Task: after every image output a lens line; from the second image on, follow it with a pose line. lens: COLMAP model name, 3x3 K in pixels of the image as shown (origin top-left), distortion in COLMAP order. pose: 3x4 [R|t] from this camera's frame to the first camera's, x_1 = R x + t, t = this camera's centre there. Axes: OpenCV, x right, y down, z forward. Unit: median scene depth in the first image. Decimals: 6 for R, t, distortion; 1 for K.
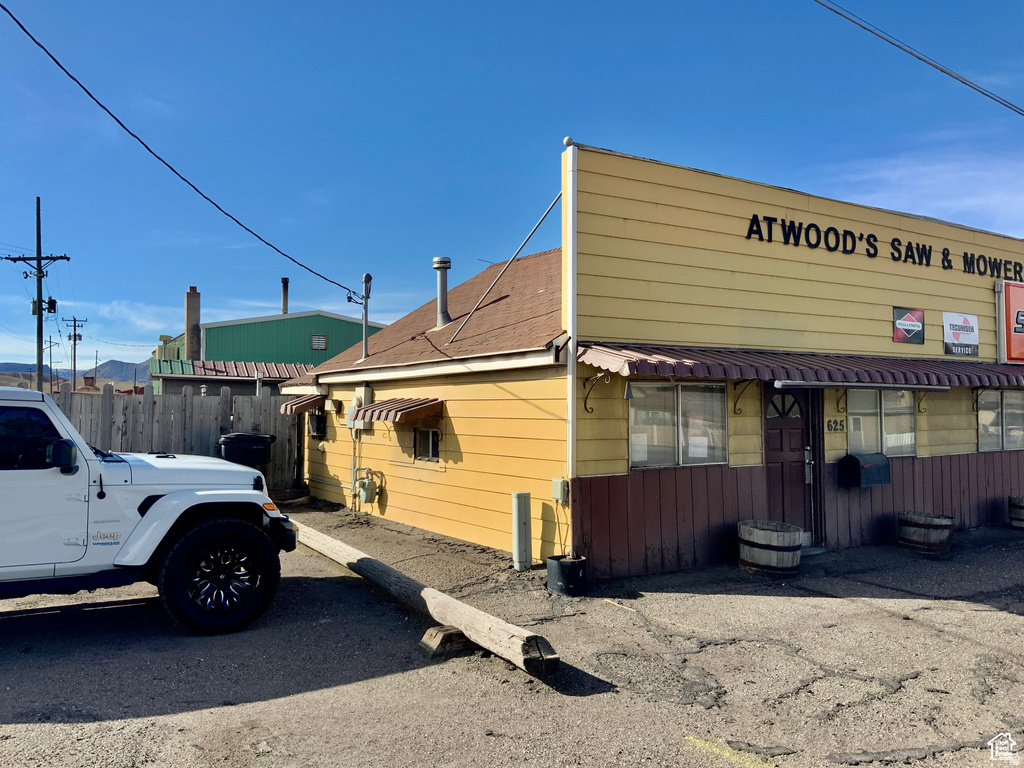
lens RADIAL K [[843.8, 0, 505.0], [0, 843.8, 386.2], [0, 0, 1]] dist [0.093331, -0.186706]
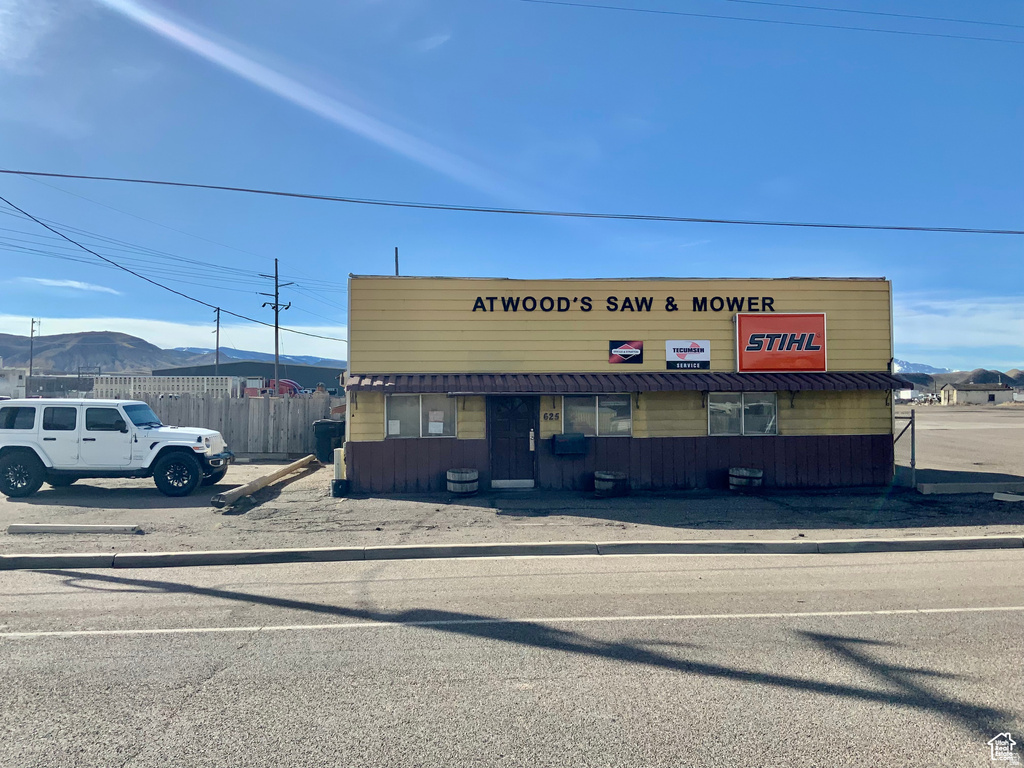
lens RADIAL K [[843.8, 0, 507.3], [0, 843.8, 385.6], [0, 0, 1]] dist [0.093331, -0.186706]
pose [[0.880017, -0.012593, -0.474775, 1.105630], [0.017486, 0.999830, 0.005891, -0.025331], [0.474620, -0.013486, 0.880087, -0.487275]]
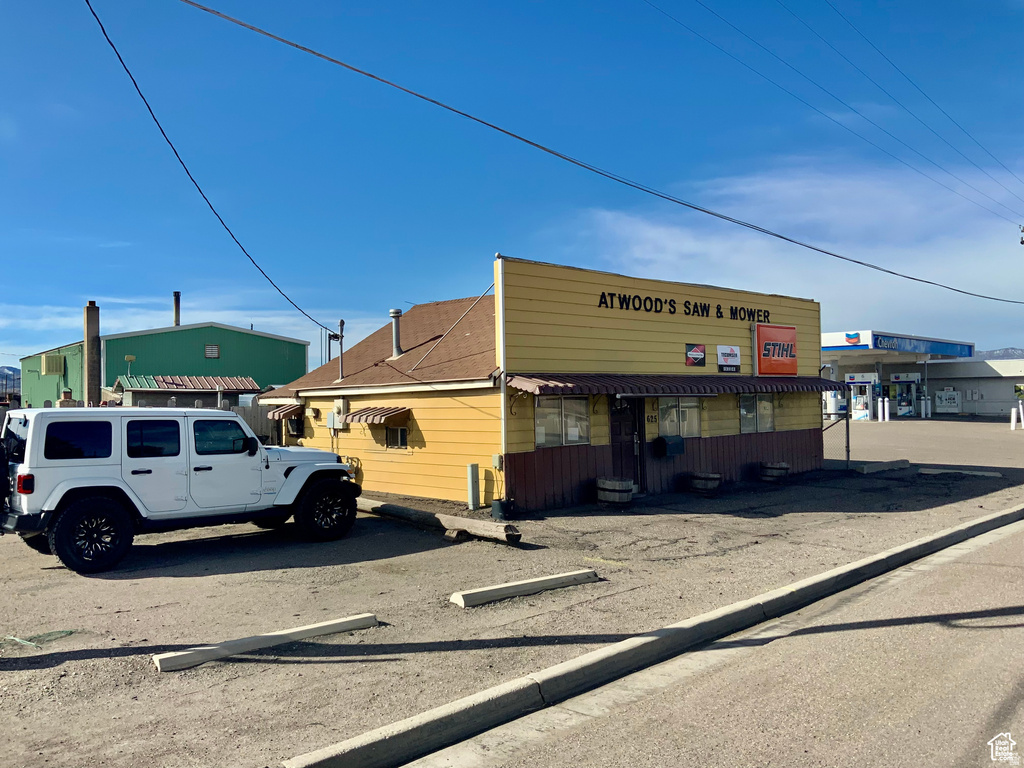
lens RADIAL K [[843.8, 0, 504.9], [0, 843.8, 383.3], [0, 0, 1]] dist [0.093331, -0.186706]
pose [[0.983500, -0.014508, 0.180327, -0.179609], [0.014335, 0.999895, 0.002263, -0.029667], [-0.180340, 0.000359, 0.983604, -0.540793]]
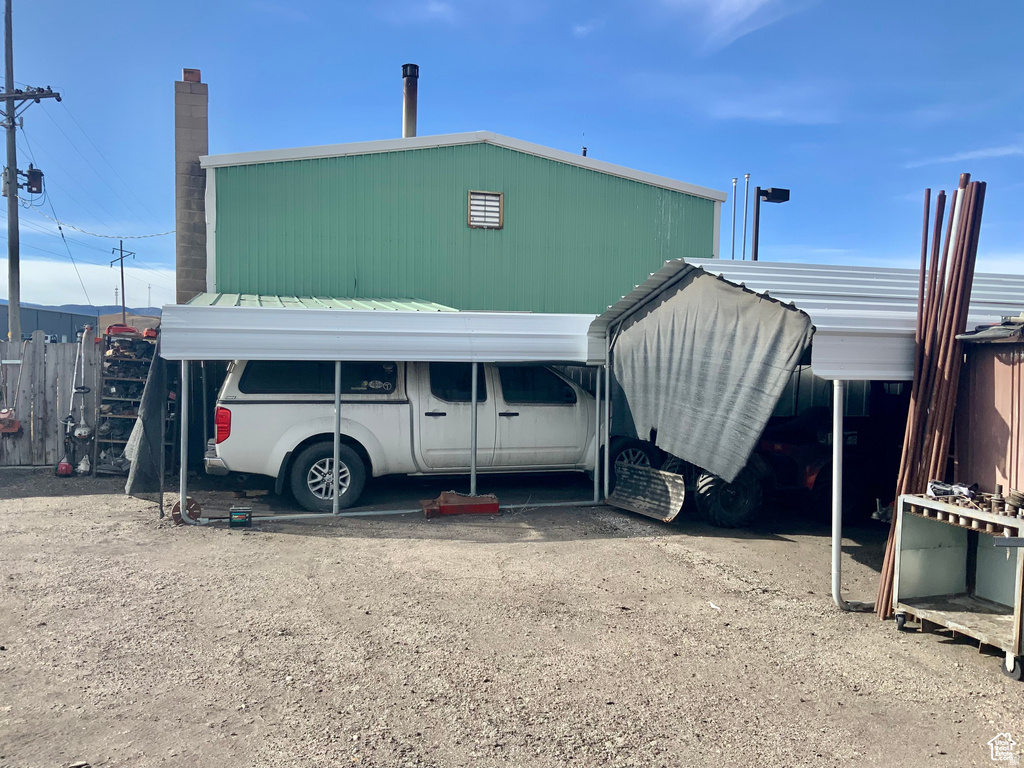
lens RADIAL K [[843.8, 0, 501.6], [0, 843.8, 389.8], [0, 0, 1]] dist [0.093331, -0.186706]
pose [[0.983763, 0.018748, -0.178489, -0.511573], [-0.006469, 0.997587, 0.069127, 0.029050], [0.179354, -0.066850, 0.981511, 2.199760]]
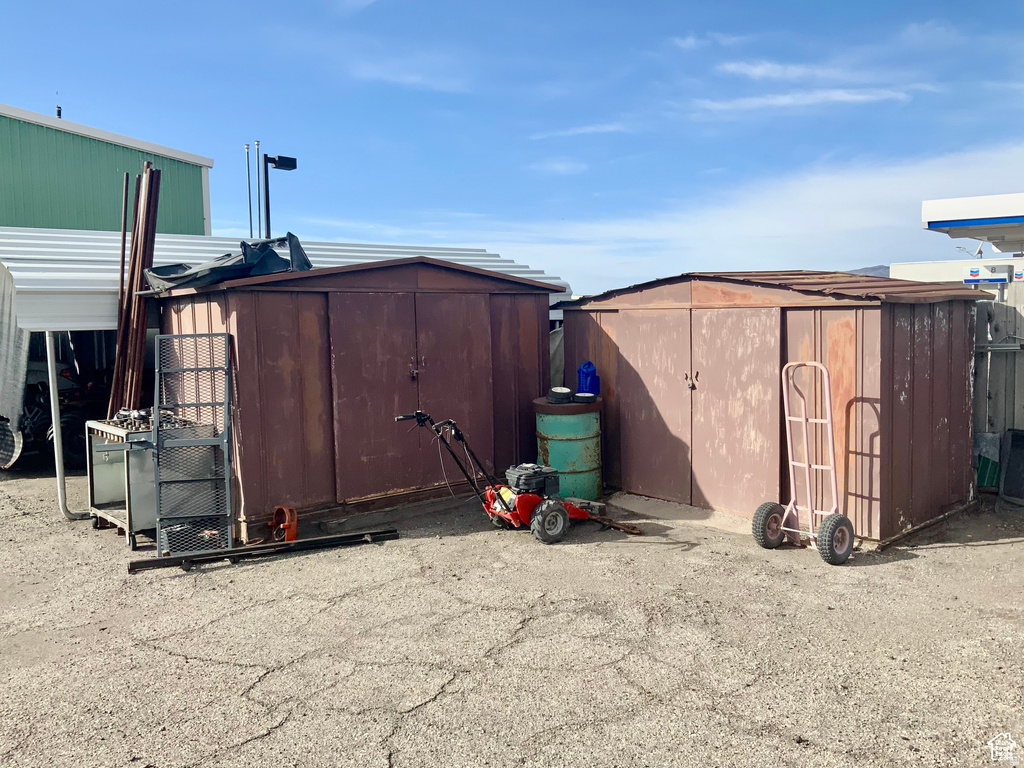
lens RADIAL K [[843.8, 0, 520.9], [0, 843.8, 380.2], [0, 0, 1]] dist [0.093331, -0.186706]
pose [[0.971759, -0.038481, 0.232816, -0.180592], [0.014118, 0.994328, 0.105419, 0.032892], [-0.235552, -0.099155, 0.966790, 2.043961]]
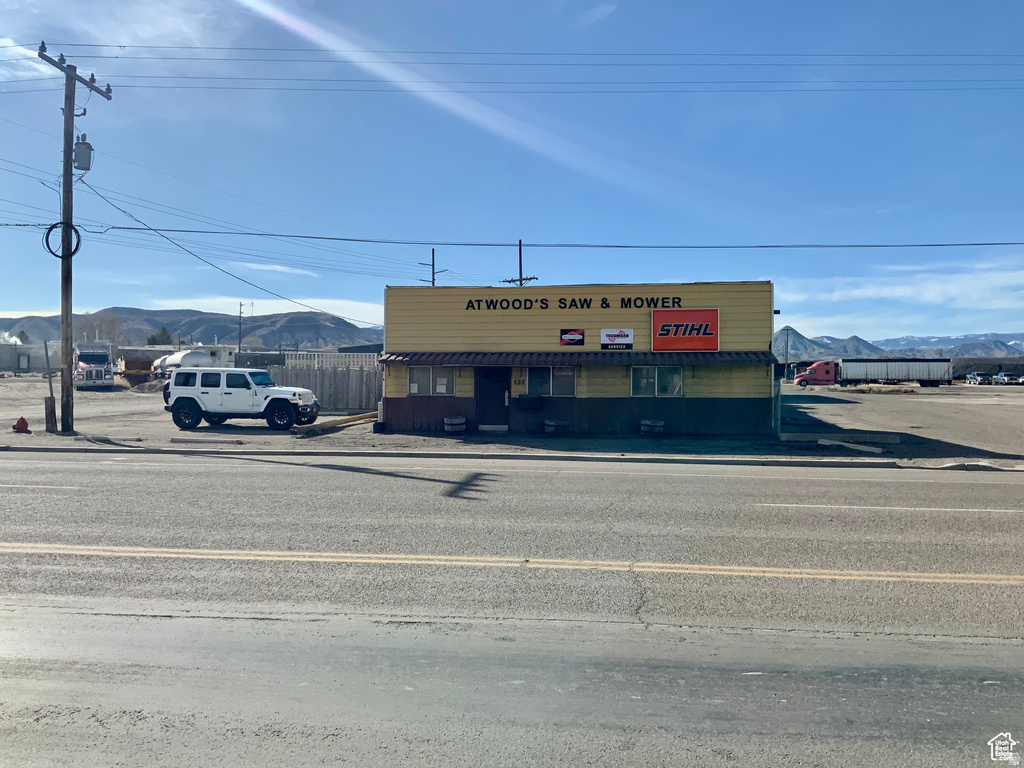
lens RADIAL K [[843.8, 0, 509.2], [0, 843.8, 385.4], [0, 0, 1]] dist [0.093331, -0.186706]
pose [[0.761780, 0.008585, -0.647778, 1.925396], [0.013602, 0.999480, 0.029242, -0.014186], [0.647693, -0.031087, 0.761267, -0.831662]]
